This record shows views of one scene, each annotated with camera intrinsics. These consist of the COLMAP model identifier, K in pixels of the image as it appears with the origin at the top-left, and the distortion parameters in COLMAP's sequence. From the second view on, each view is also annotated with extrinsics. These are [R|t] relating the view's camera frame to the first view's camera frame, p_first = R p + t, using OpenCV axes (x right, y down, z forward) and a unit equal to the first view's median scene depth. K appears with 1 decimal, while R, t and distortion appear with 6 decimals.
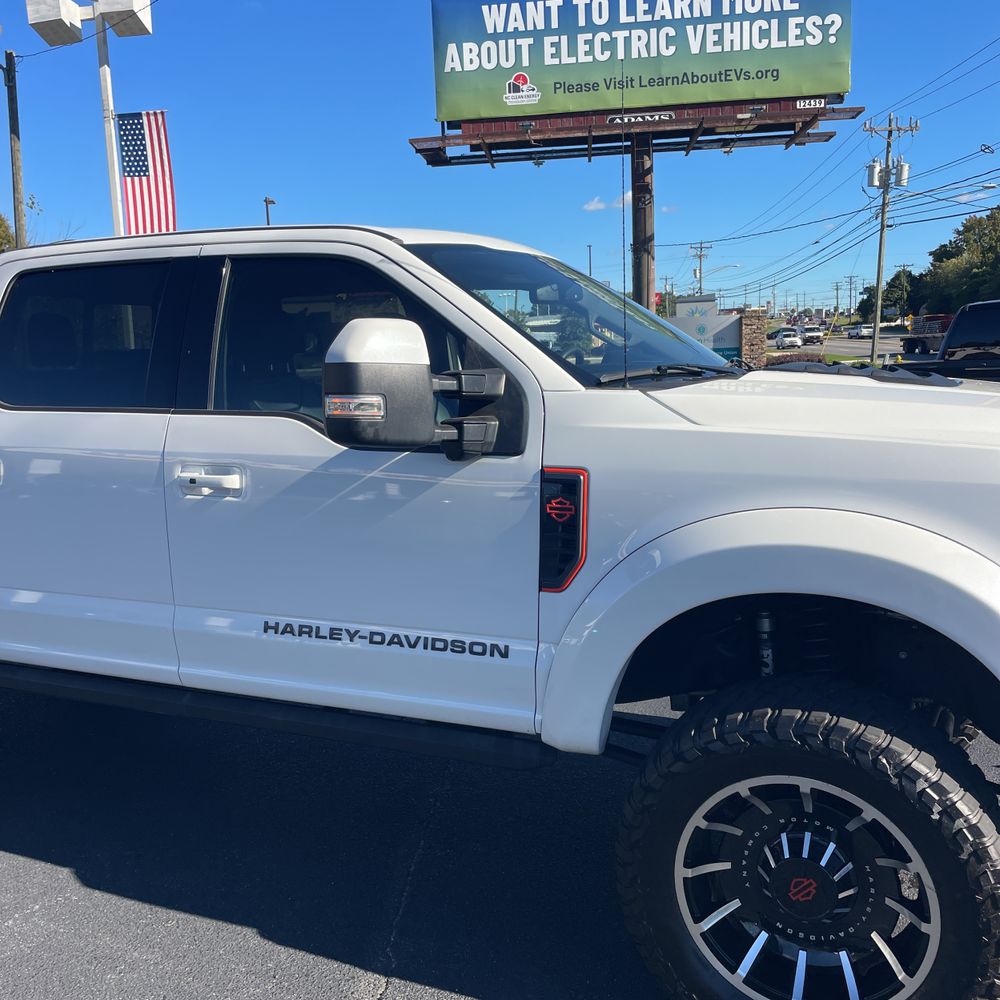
lens RADIAL K [[1016.6, 0, 488.5], [0, 1016.6, 479.5], [0, 0, 1]] dist [0.098293, -0.132903]
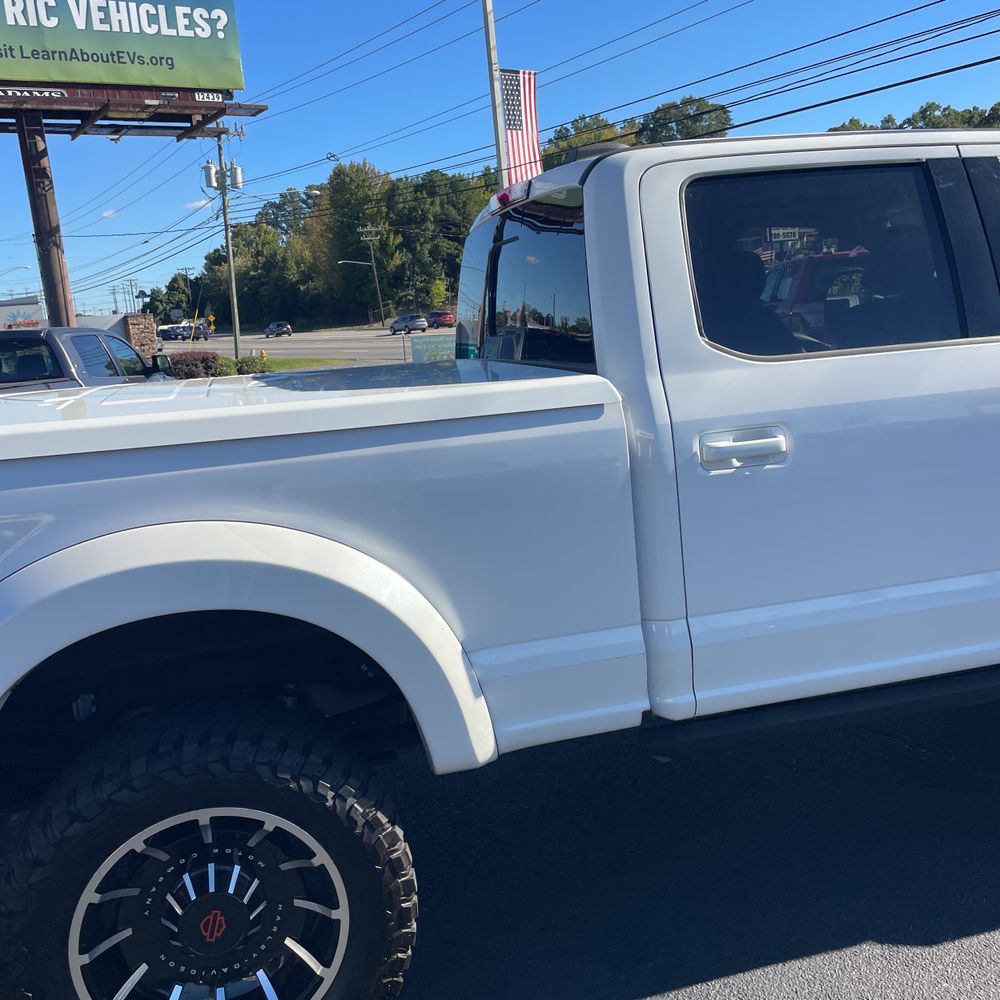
lens RADIAL K [[1016.6, 0, 488.5], [0, 1016.6, 479.5], [0, 0, 1]] dist [0.098293, -0.132903]
pose [[0.772351, -0.137013, 0.620243, -0.146594], [0.140000, 0.989166, 0.044175, -0.006044], [-0.619576, 0.052716, 0.783165, 0.074846]]
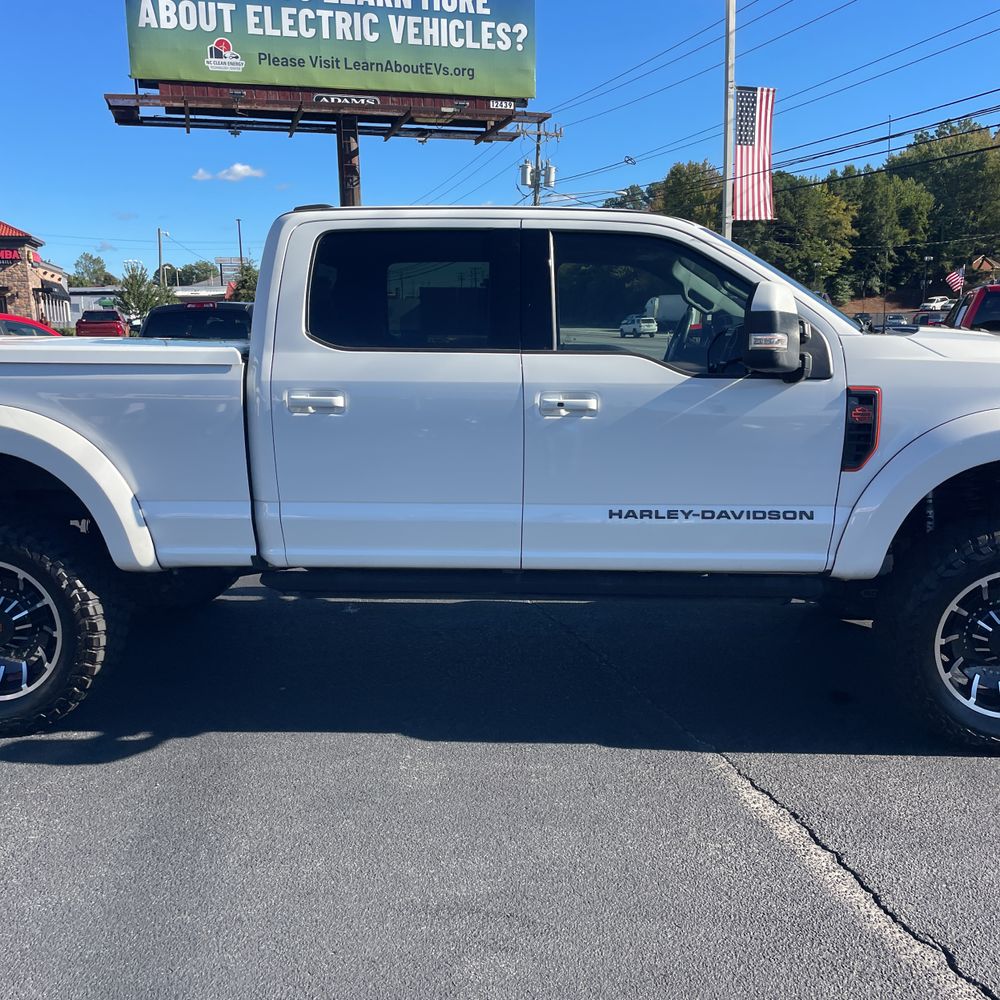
lens RADIAL K [[1022.5, 0, 510.4], [0, 1022.5, 495.6], [0, 0, 1]] dist [0.084370, -0.108139]
pose [[0.927750, -0.036427, 0.371421, -0.098793], [0.024852, 0.999046, 0.035903, 0.008200], [-0.372374, -0.024079, 0.927770, -0.022031]]
